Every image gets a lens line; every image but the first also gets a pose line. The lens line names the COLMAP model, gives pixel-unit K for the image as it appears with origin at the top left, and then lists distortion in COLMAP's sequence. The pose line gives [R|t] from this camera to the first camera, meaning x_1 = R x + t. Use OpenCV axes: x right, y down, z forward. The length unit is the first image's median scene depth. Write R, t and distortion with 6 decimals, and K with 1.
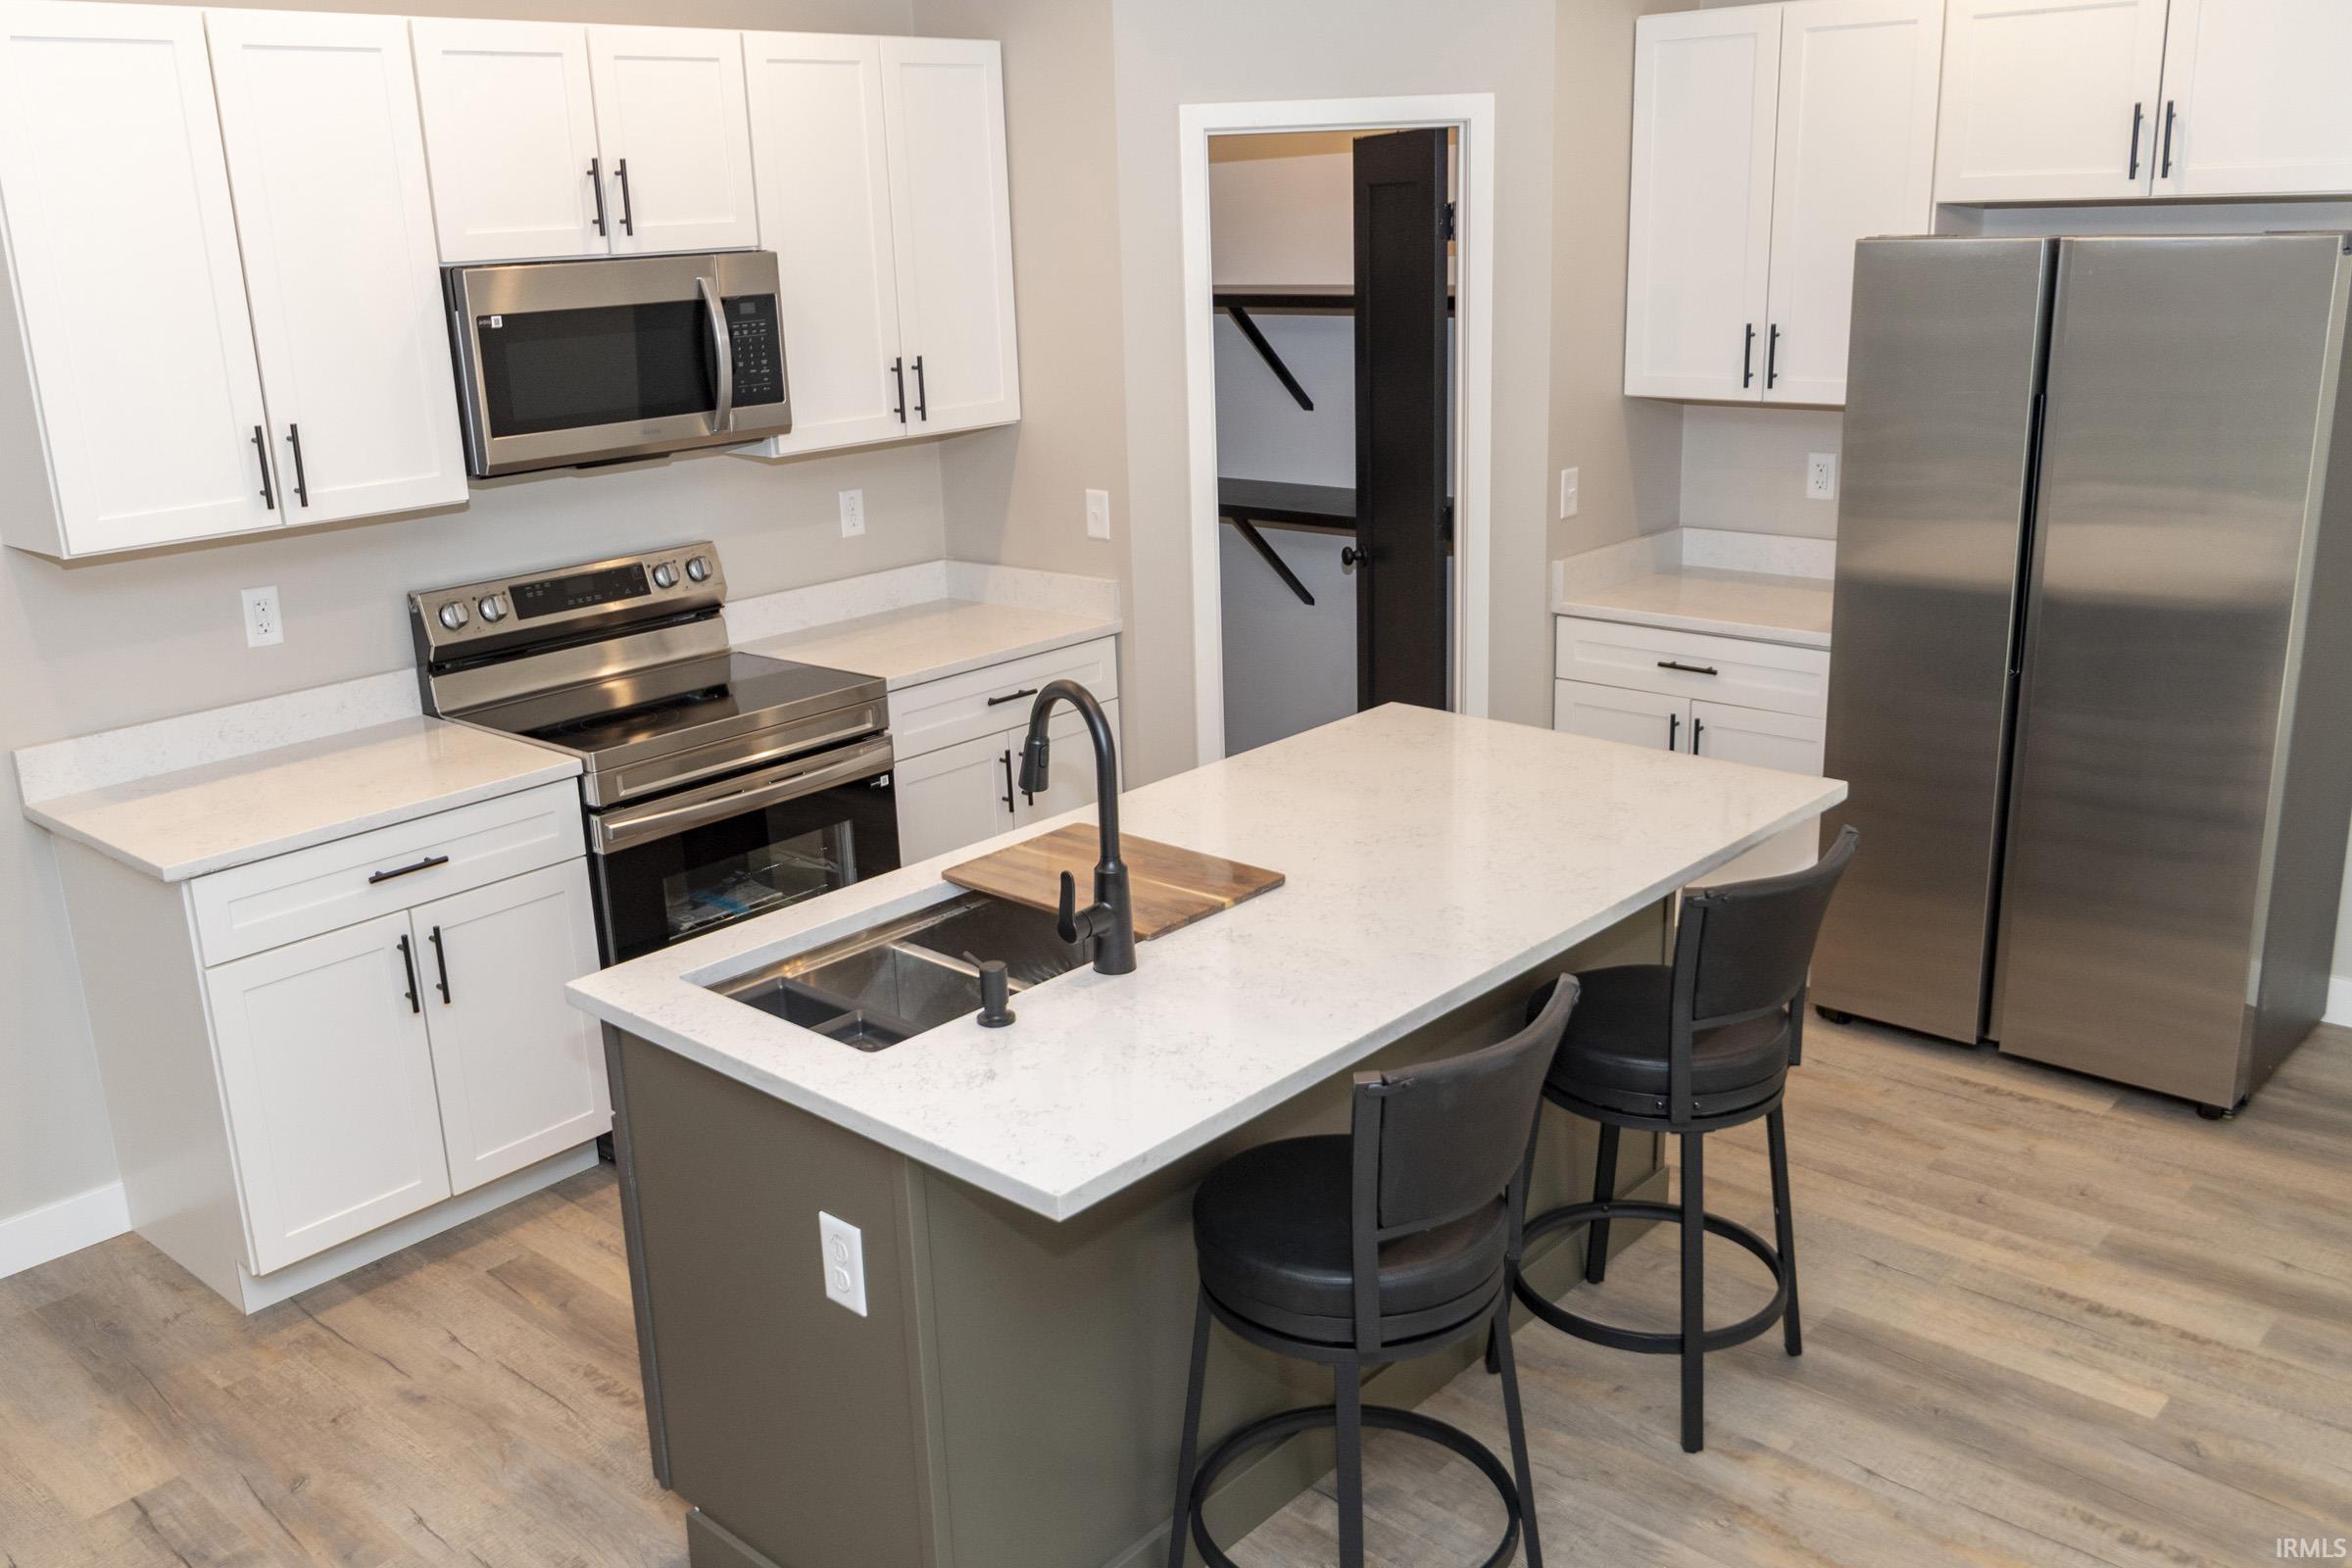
lens RADIAL K [[1994.1, 0, 1184.9], [0, 1994.1, 781.9], [0, 0, 1]] dist [0.008715, -0.013275]
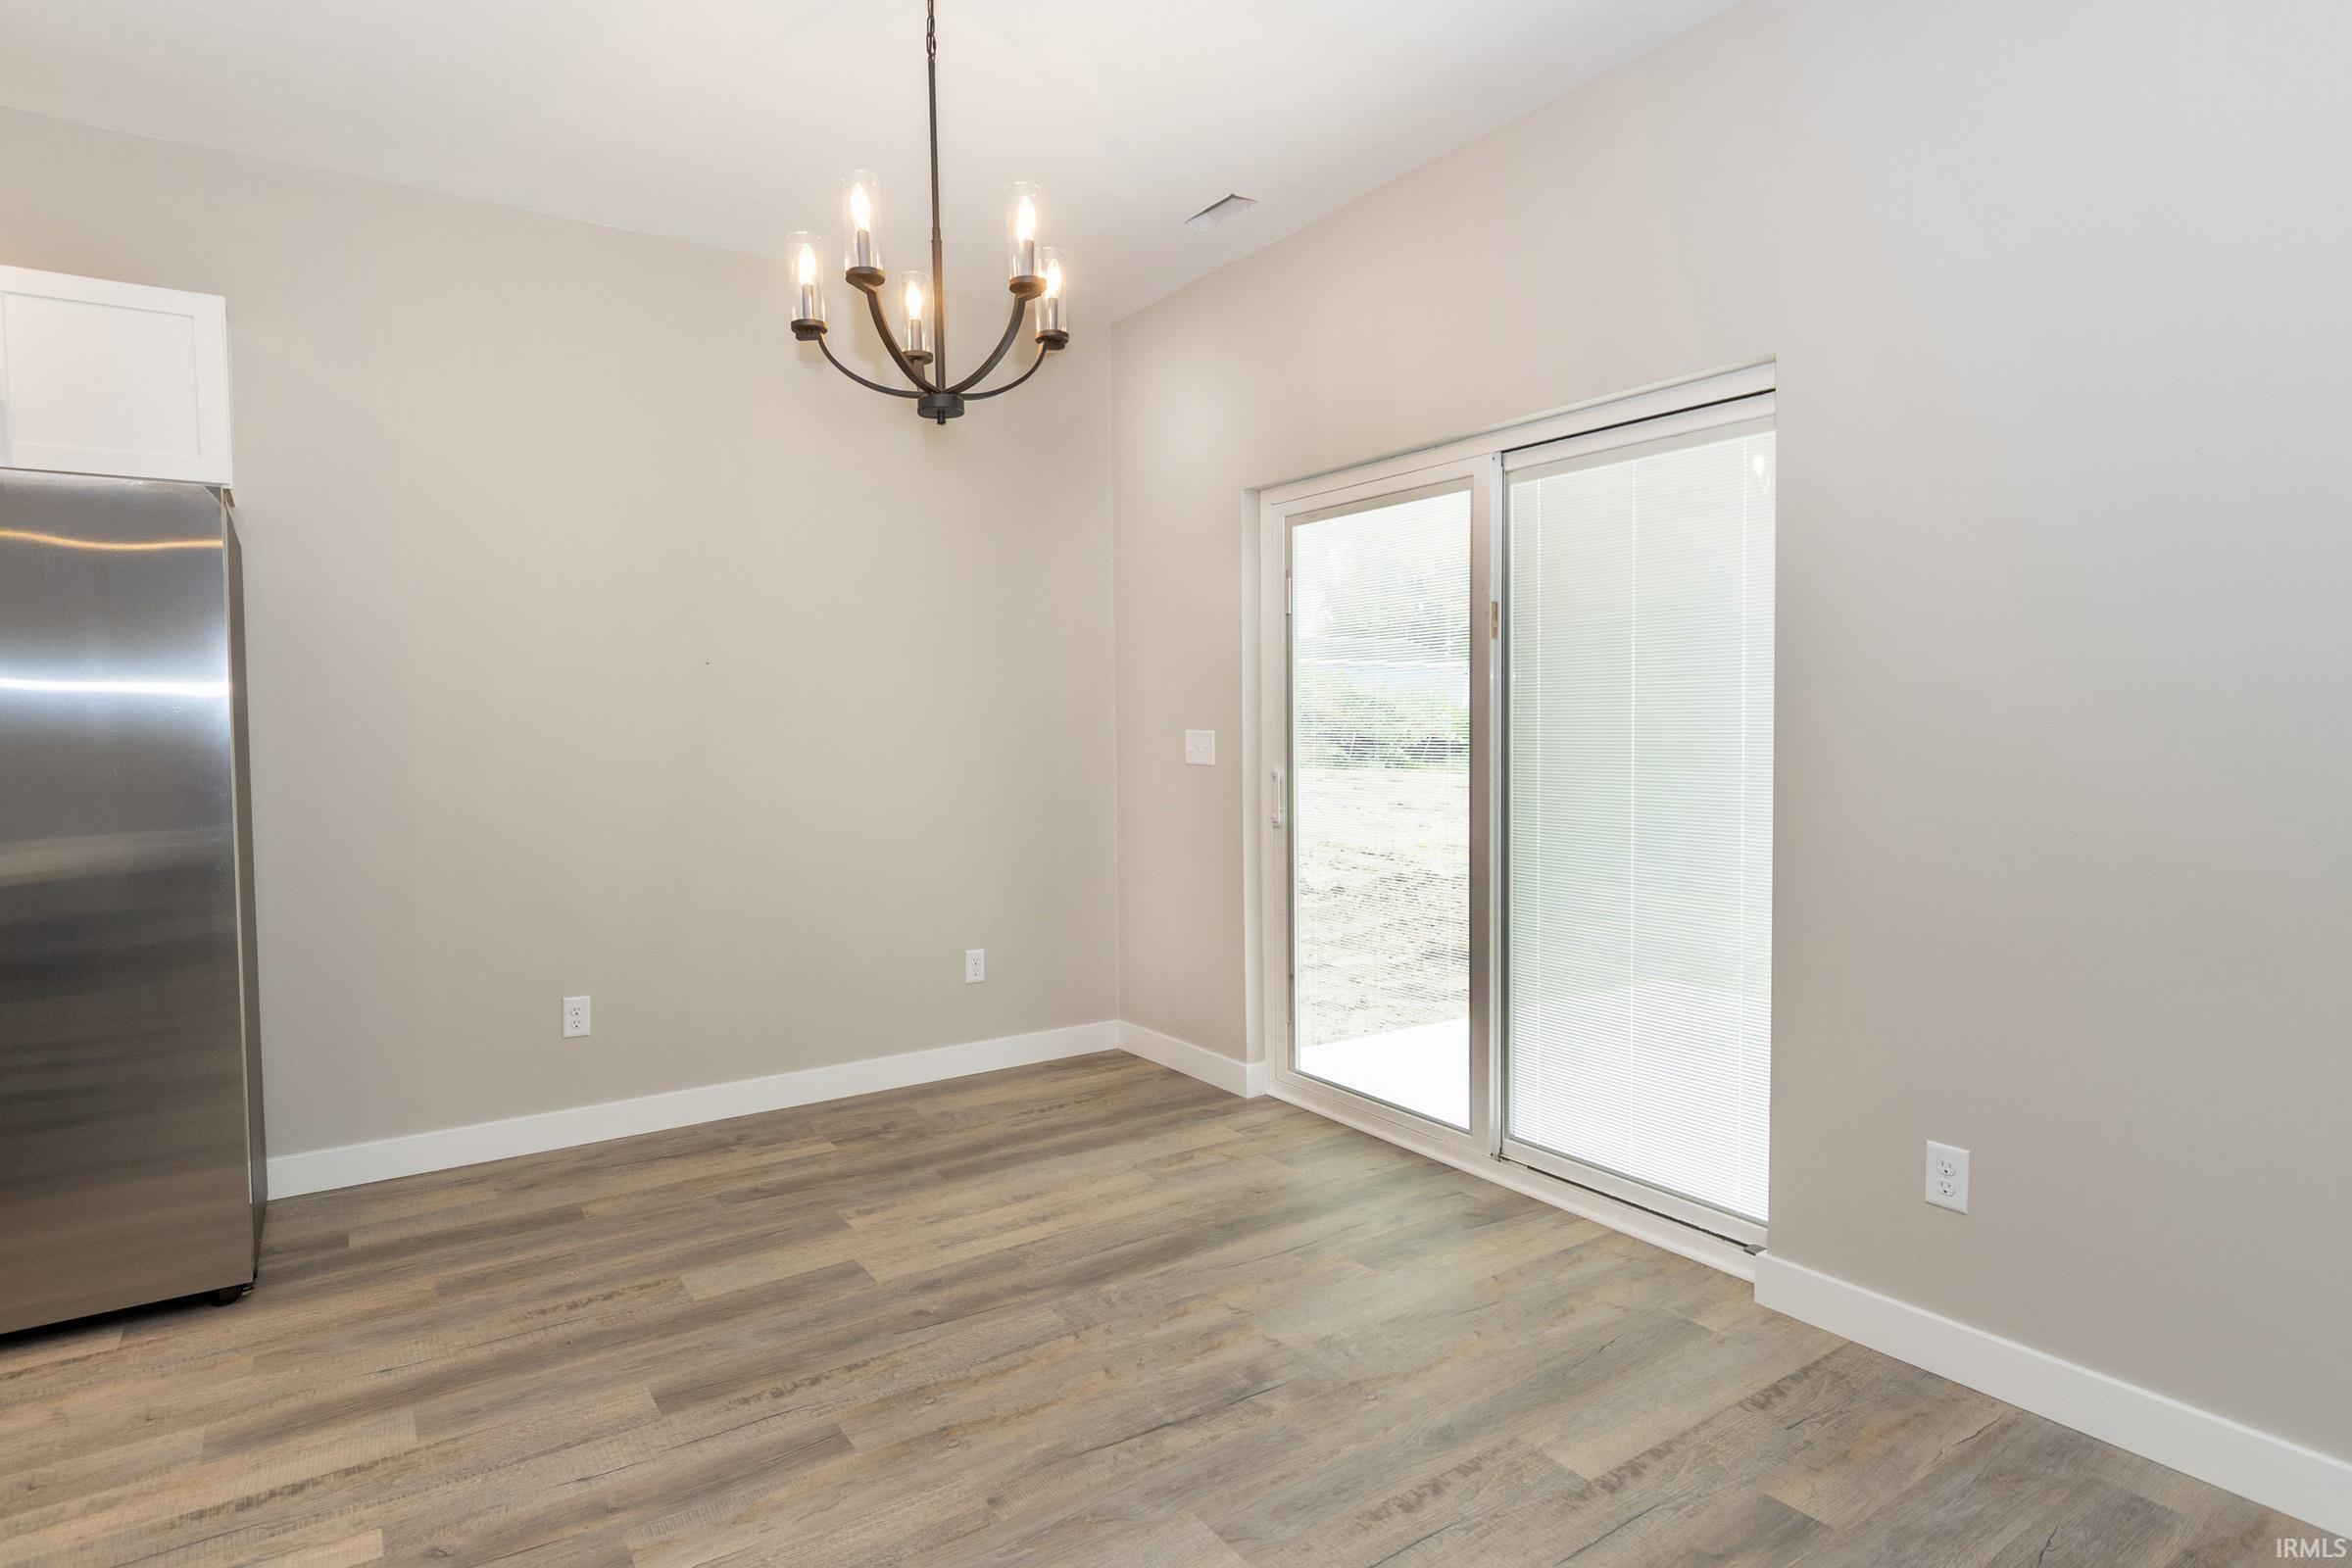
lens RADIAL K [[1236.1, 0, 1143.4], [0, 1236.1, 779.9], [0, 0, 1]] dist [-0.004451, -0.000530]
pose [[0.250943, -0.016171, 0.967867, 0.008601], [0.273034, 0.960446, -0.054744, 0.074387], [-0.928698, 0.277998, 0.245432, 0.328620]]
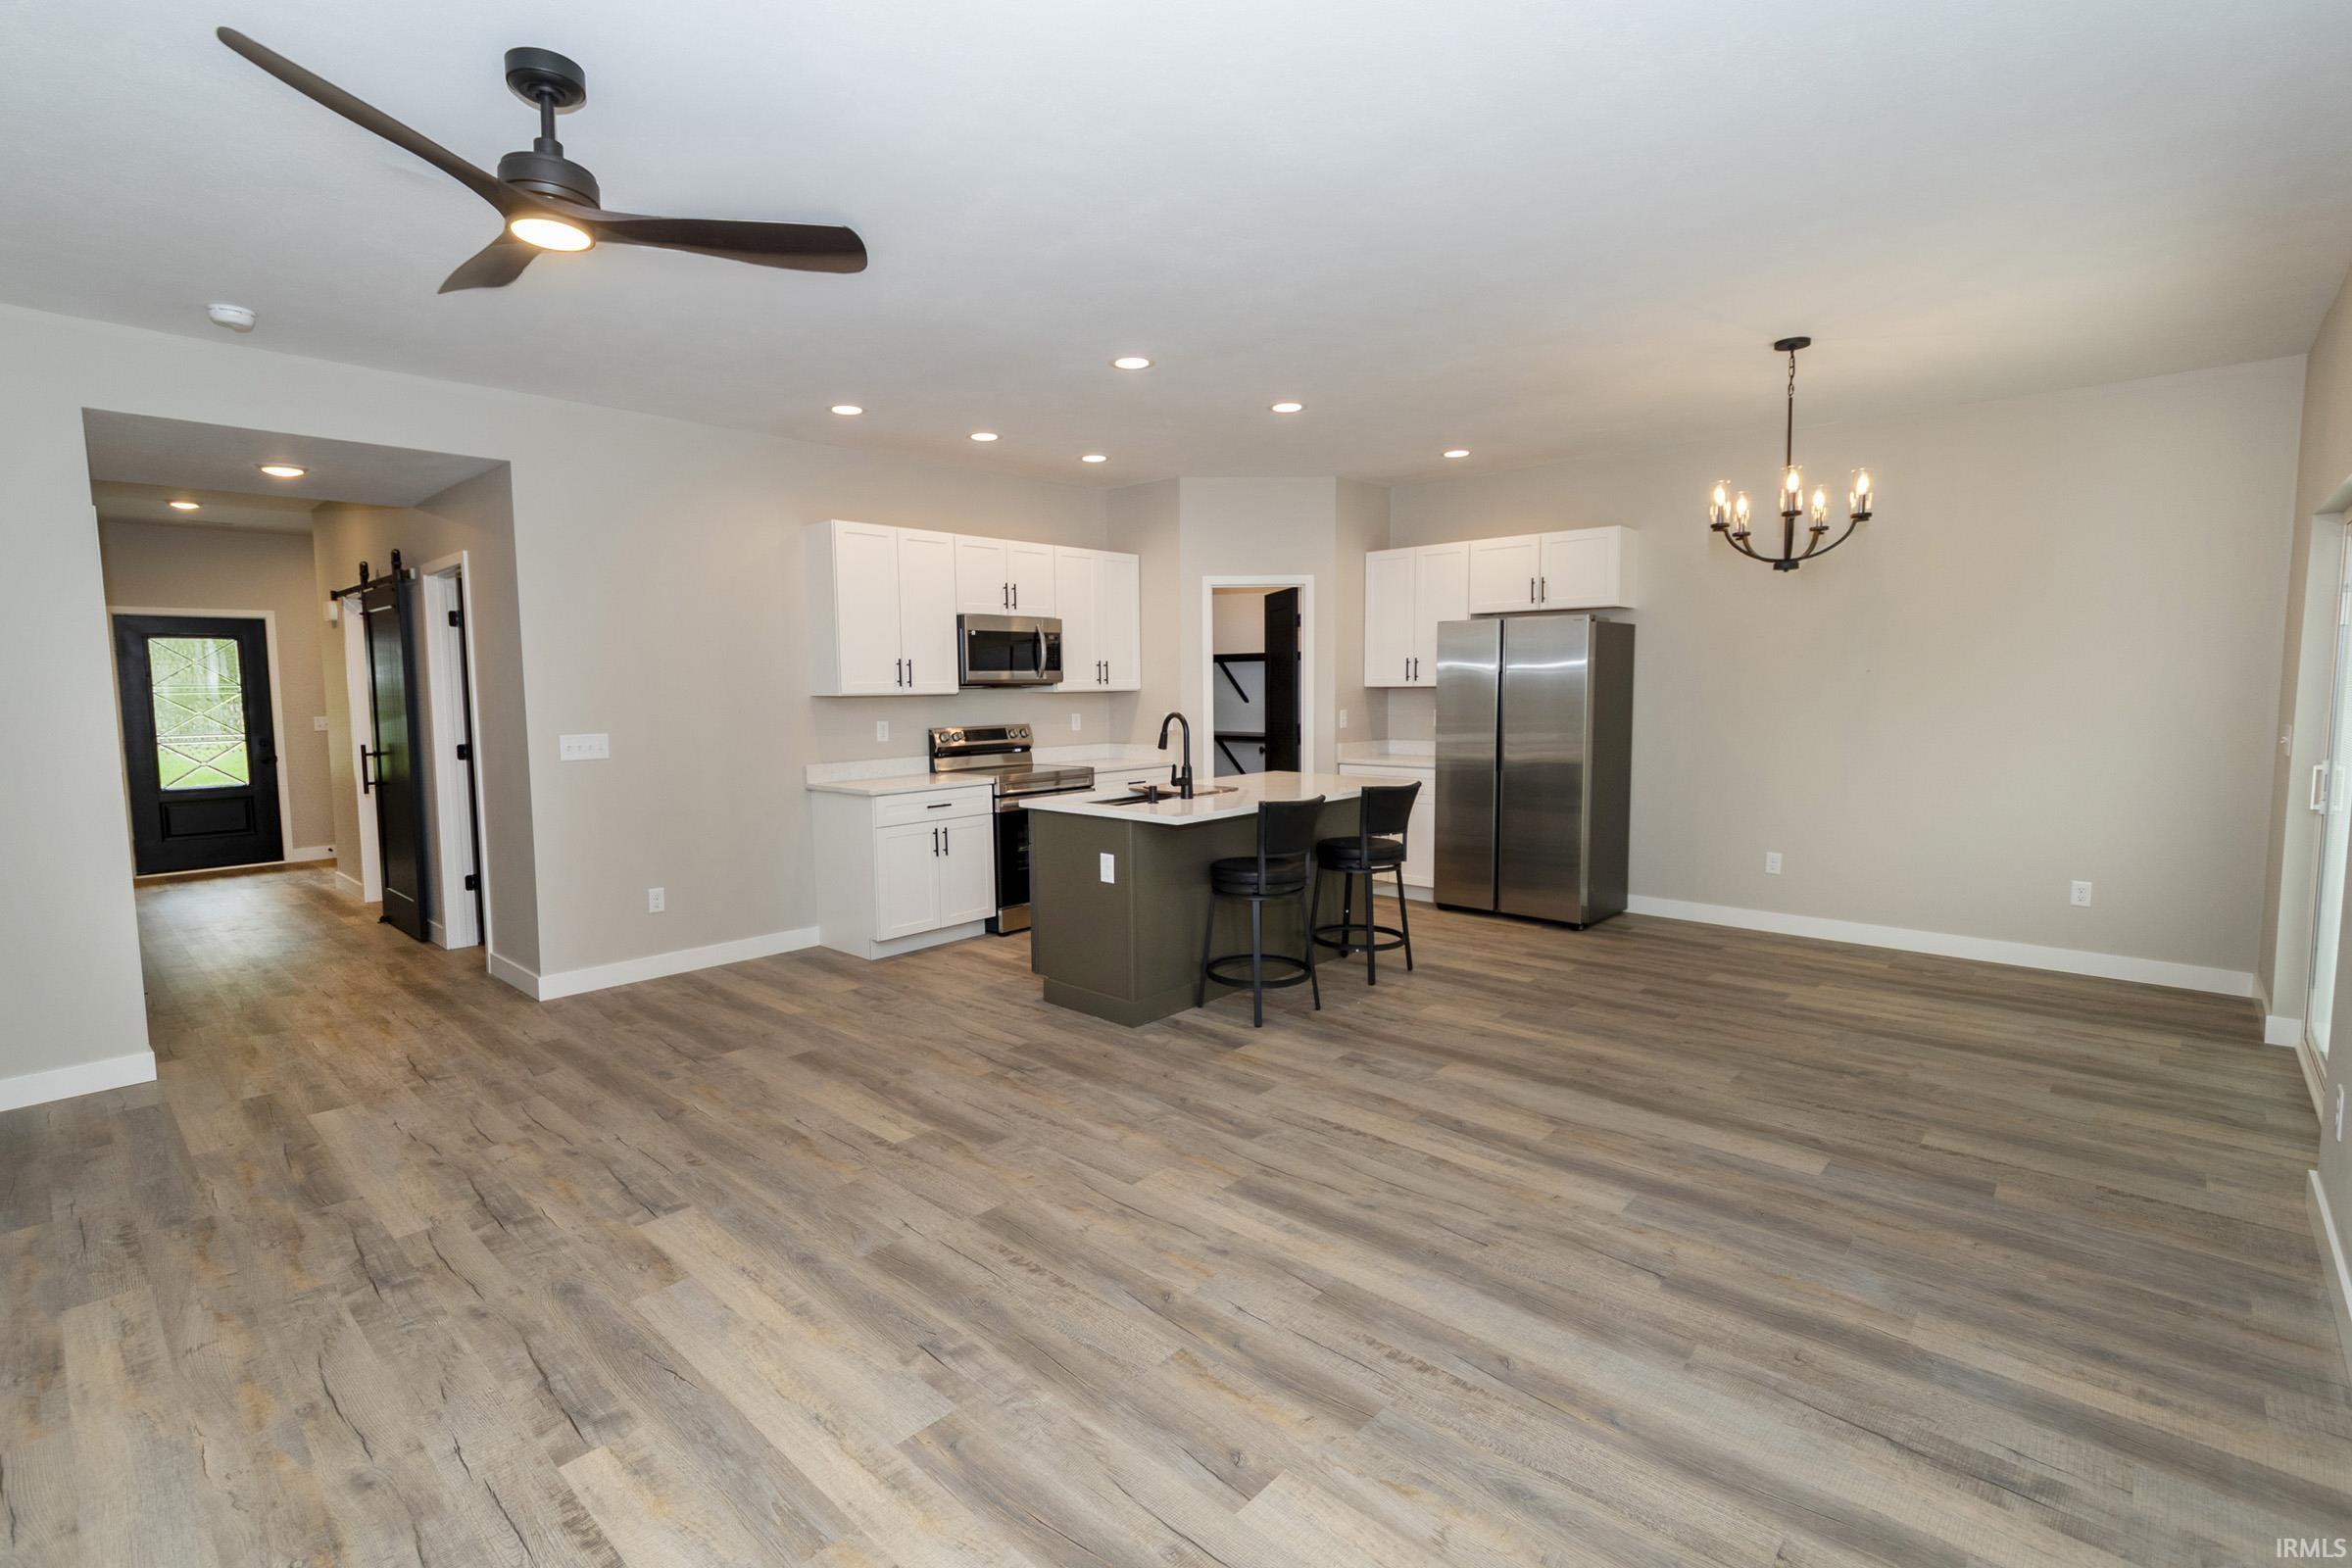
lens RADIAL K [[1040.6, 0, 1176.0], [0, 1040.6, 784.0], [0, 0, 1]] dist [-0.002247, -0.000256]
pose [[0.999754, 0.021556, -0.005290, -0.030312], [-0.022163, 0.982371, -0.185623, 0.260911], [0.001195, 0.185694, 0.982607, -0.459735]]
